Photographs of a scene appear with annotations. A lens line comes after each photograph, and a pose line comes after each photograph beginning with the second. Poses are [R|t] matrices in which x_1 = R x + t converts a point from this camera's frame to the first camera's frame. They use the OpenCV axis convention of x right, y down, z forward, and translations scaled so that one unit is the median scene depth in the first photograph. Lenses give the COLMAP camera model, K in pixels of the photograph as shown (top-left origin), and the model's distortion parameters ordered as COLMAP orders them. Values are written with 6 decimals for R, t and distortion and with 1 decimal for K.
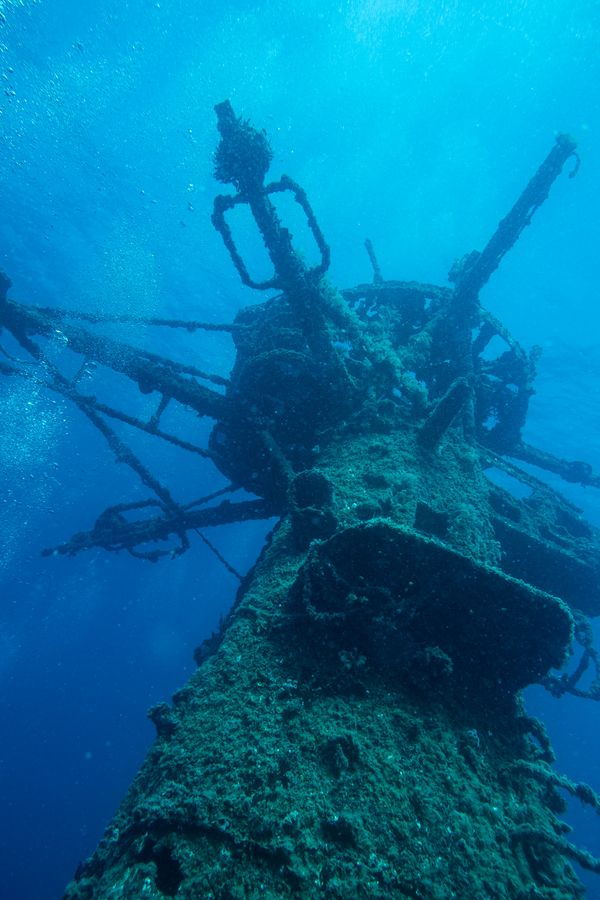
lens RADIAL K [[824.4, 0, 300.6], [0, 824.4, 449.8], [0, 0, 1]] dist [0.368426, 0.077673]
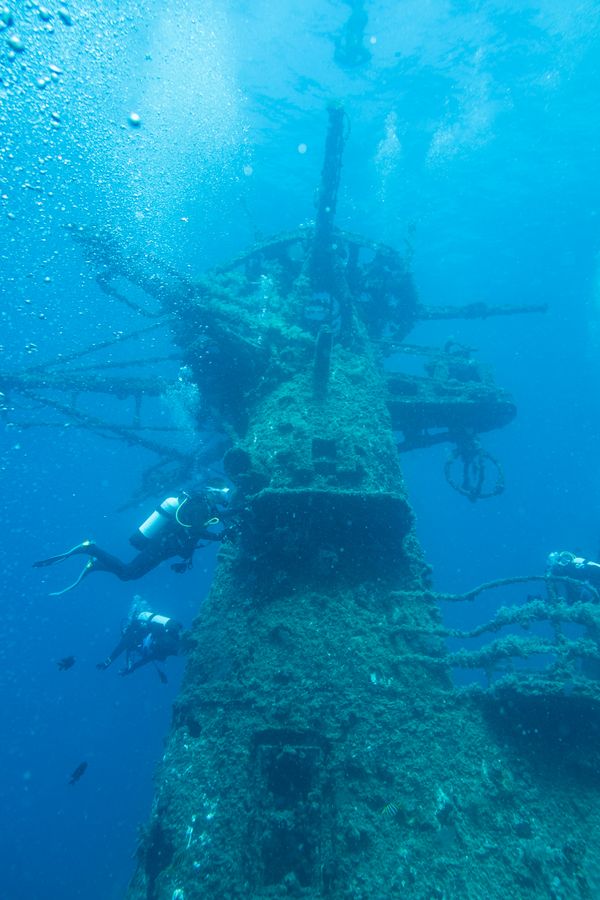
lens RADIAL K [[824.4, 0, 302.8], [0, 824.4, 455.0], [0, 0, 1]] dist [0.368426, 0.077673]
pose [[0.927393, -0.337187, -0.162011, 0.425855], [0.367501, 0.902108, 0.226151, -0.294601], [0.069897, -0.269270, 0.960525, -0.450762]]
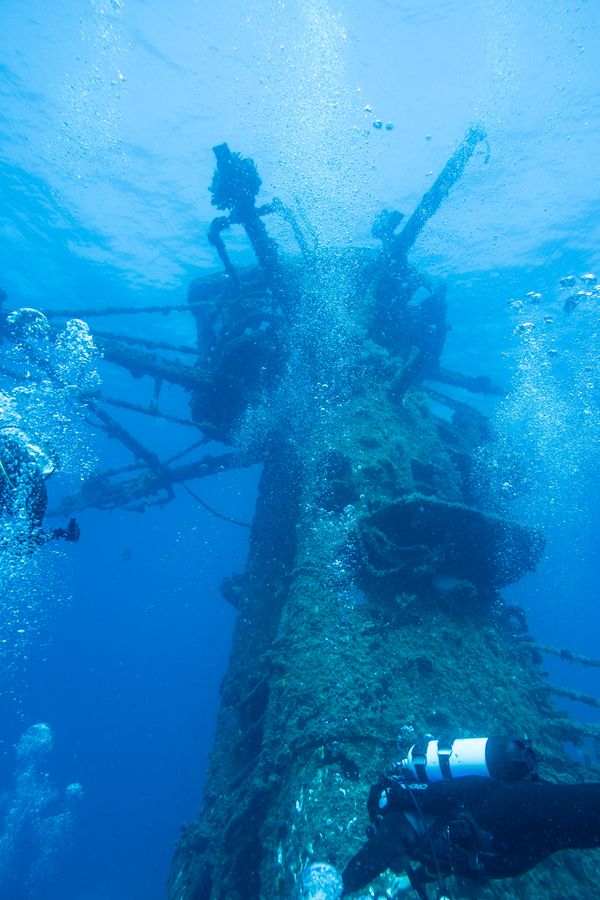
lens RADIAL K [[824.4, 0, 302.9], [0, 824.4, 453.2], [0, 0, 1]] dist [0.368426, 0.077673]
pose [[0.971401, -0.143449, 0.189215, -0.315478], [0.108834, 0.977233, 0.182128, -0.239604], [-0.211033, -0.156326, 0.964898, -0.225906]]
